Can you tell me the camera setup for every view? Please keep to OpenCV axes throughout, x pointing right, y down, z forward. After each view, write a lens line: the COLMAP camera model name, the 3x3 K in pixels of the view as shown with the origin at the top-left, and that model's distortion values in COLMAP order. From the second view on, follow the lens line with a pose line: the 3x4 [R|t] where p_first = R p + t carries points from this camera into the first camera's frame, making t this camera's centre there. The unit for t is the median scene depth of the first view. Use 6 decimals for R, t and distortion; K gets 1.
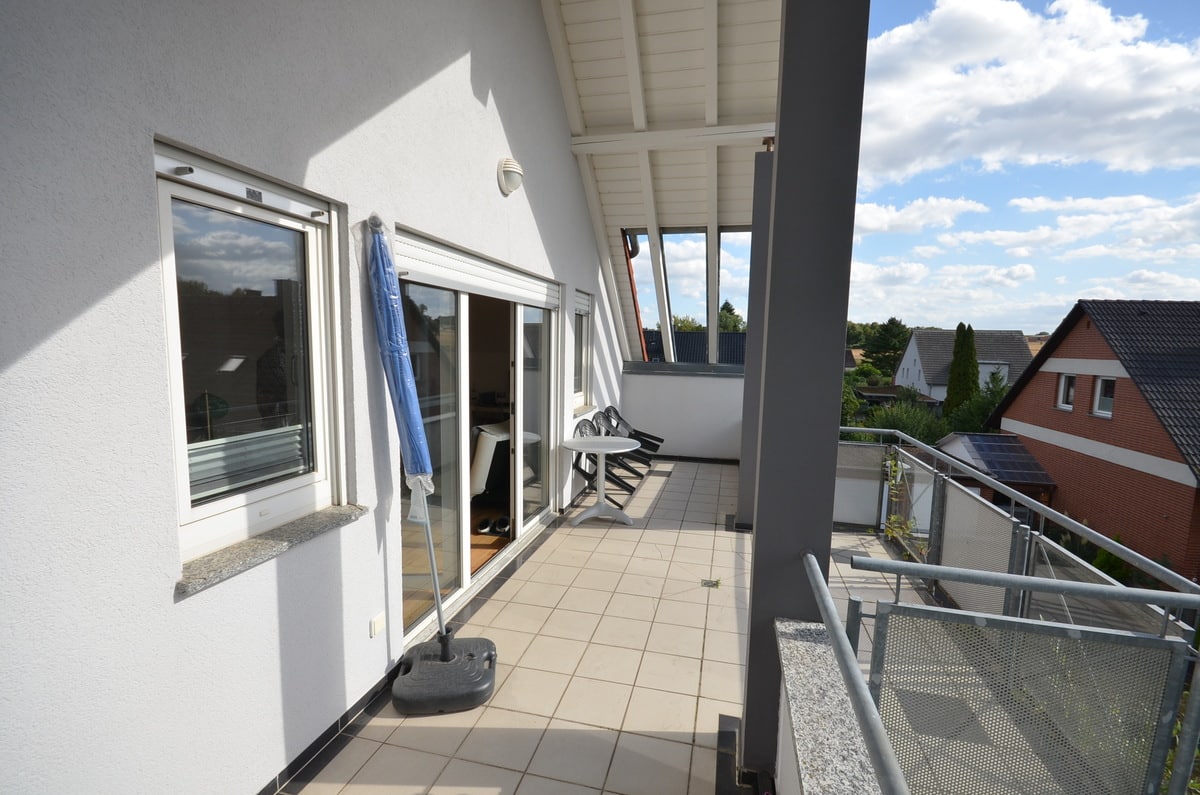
lens RADIAL K [[519.0, 0, 613.4], [0, 519.0, 399.6], [0, 0, 1]] dist [0.001122, -0.011289]
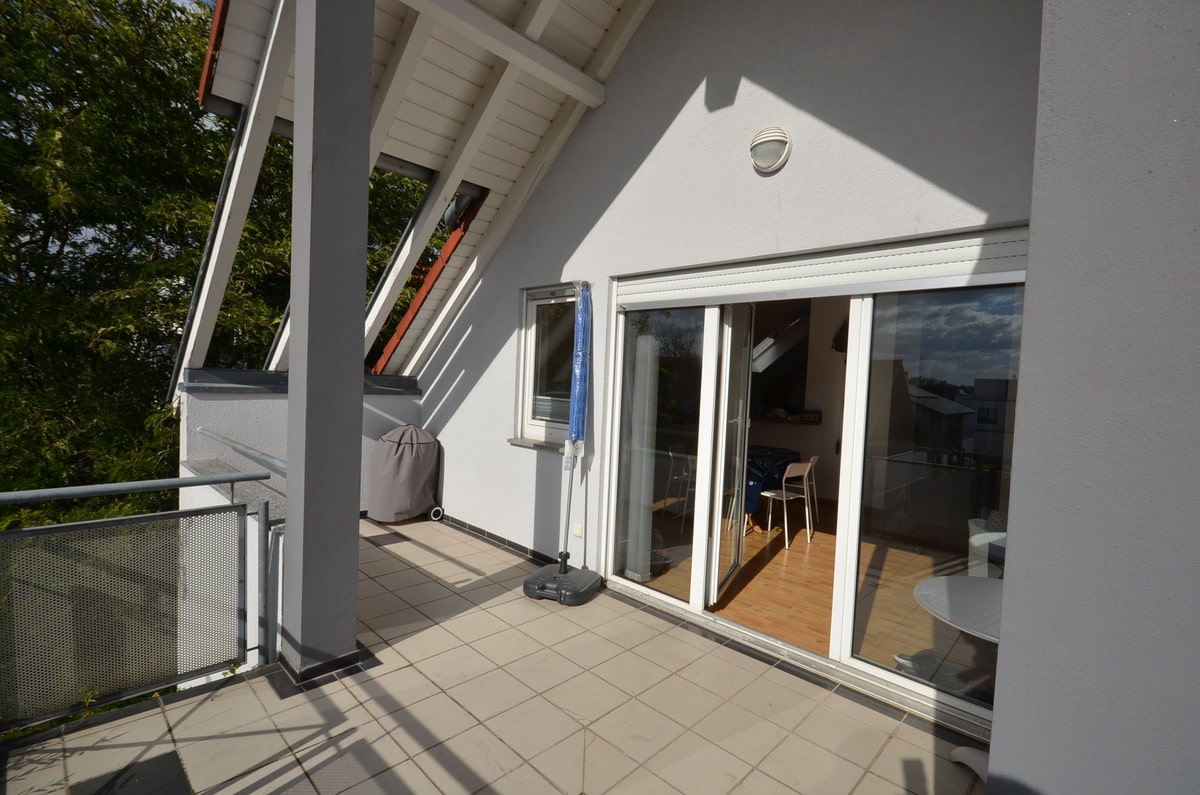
lens RADIAL K [[541.3, 0, 628.6], [0, 541.3, 400.9], [0, 0, 1]] dist [-0.015944, -0.000489]
pose [[-0.489526, -0.012583, -0.871898, 0.471996], [-0.149530, 0.986296, 0.069720, -0.051345], [0.859072, 0.164505, -0.484699, 0.946021]]
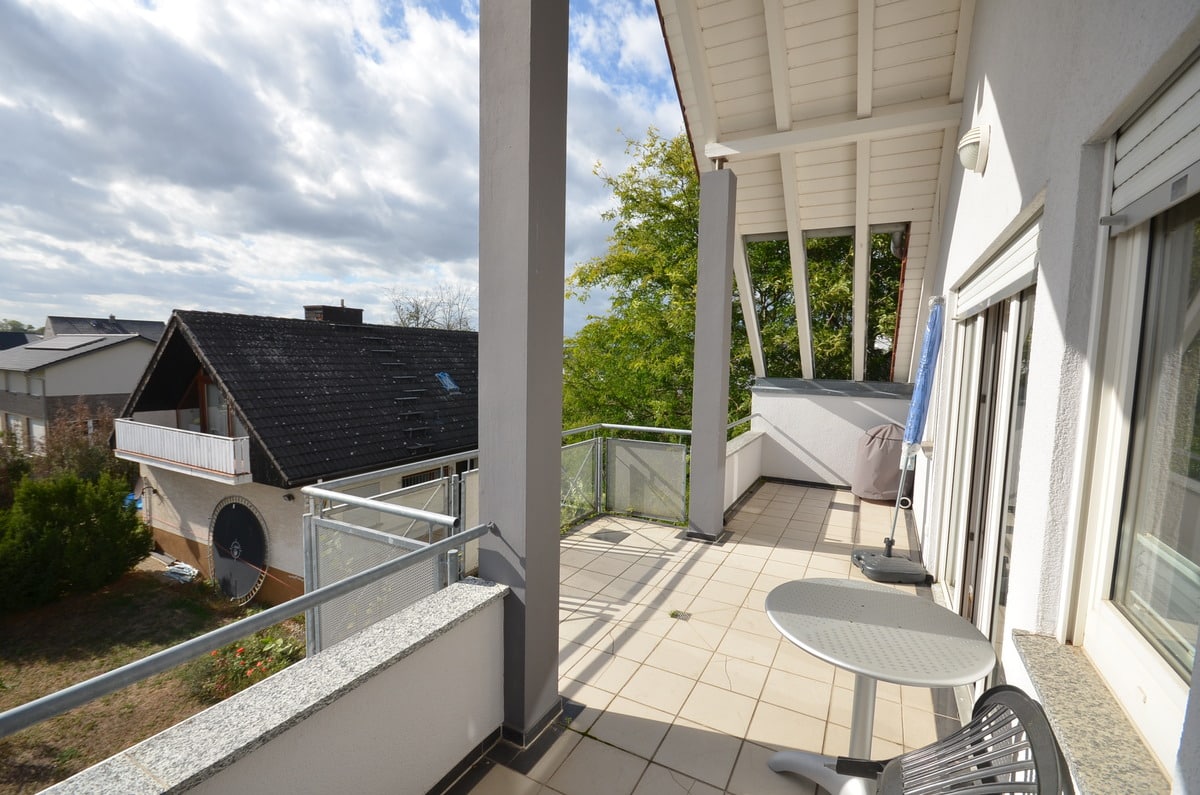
lens RADIAL K [[532.5, 0, 600.0], [0, 532.5, 397.5], [0, 0, 1]] dist [0.001752, 0.000376]
pose [[-0.964216, -0.060601, 0.258100, 0.081060], [-0.011701, 0.982304, 0.186929, -0.157763], [-0.264861, 0.177220, -0.947862, 1.449845]]
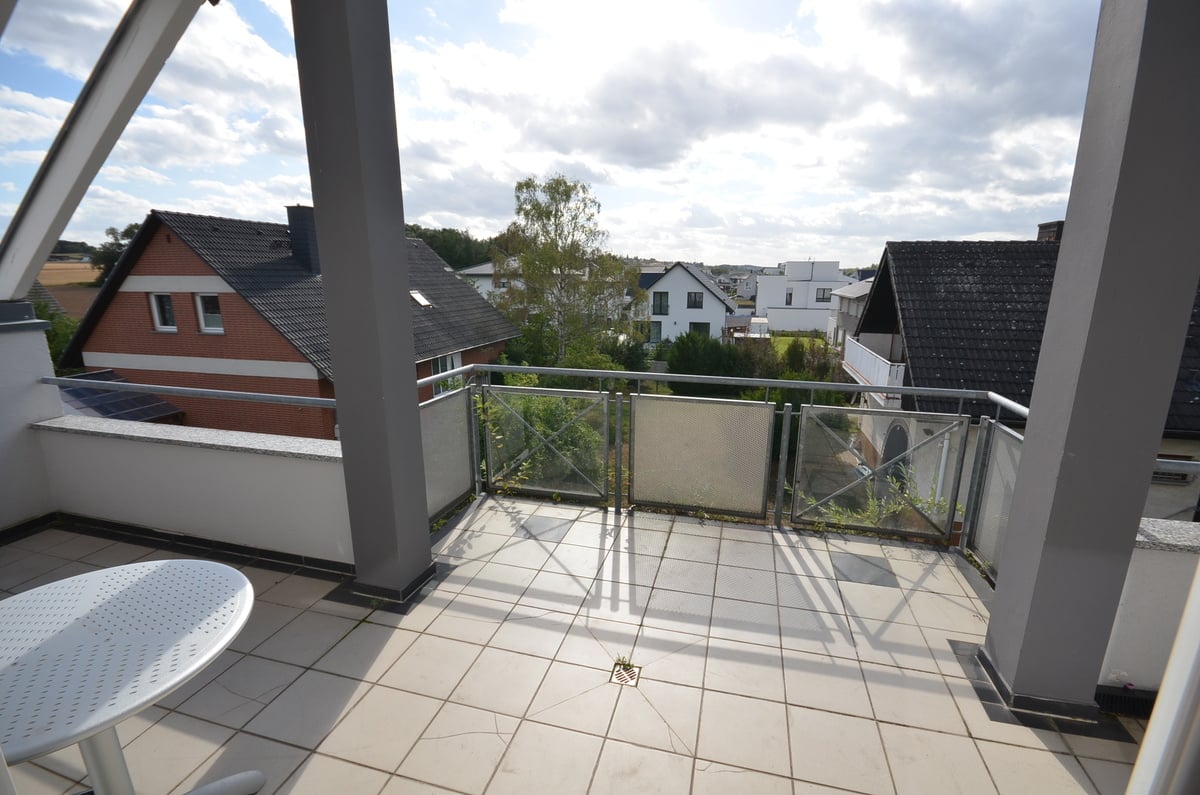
lens RADIAL K [[519.0, 0, 613.4], [0, 519.0, 399.6], [0, 0, 1]] dist [0.001122, -0.011289]
pose [[0.025552, -0.249877, 0.967940, -0.227654], [0.097816, 0.964235, 0.246339, -0.063111], [-0.994876, 0.088386, 0.049080, 0.743709]]
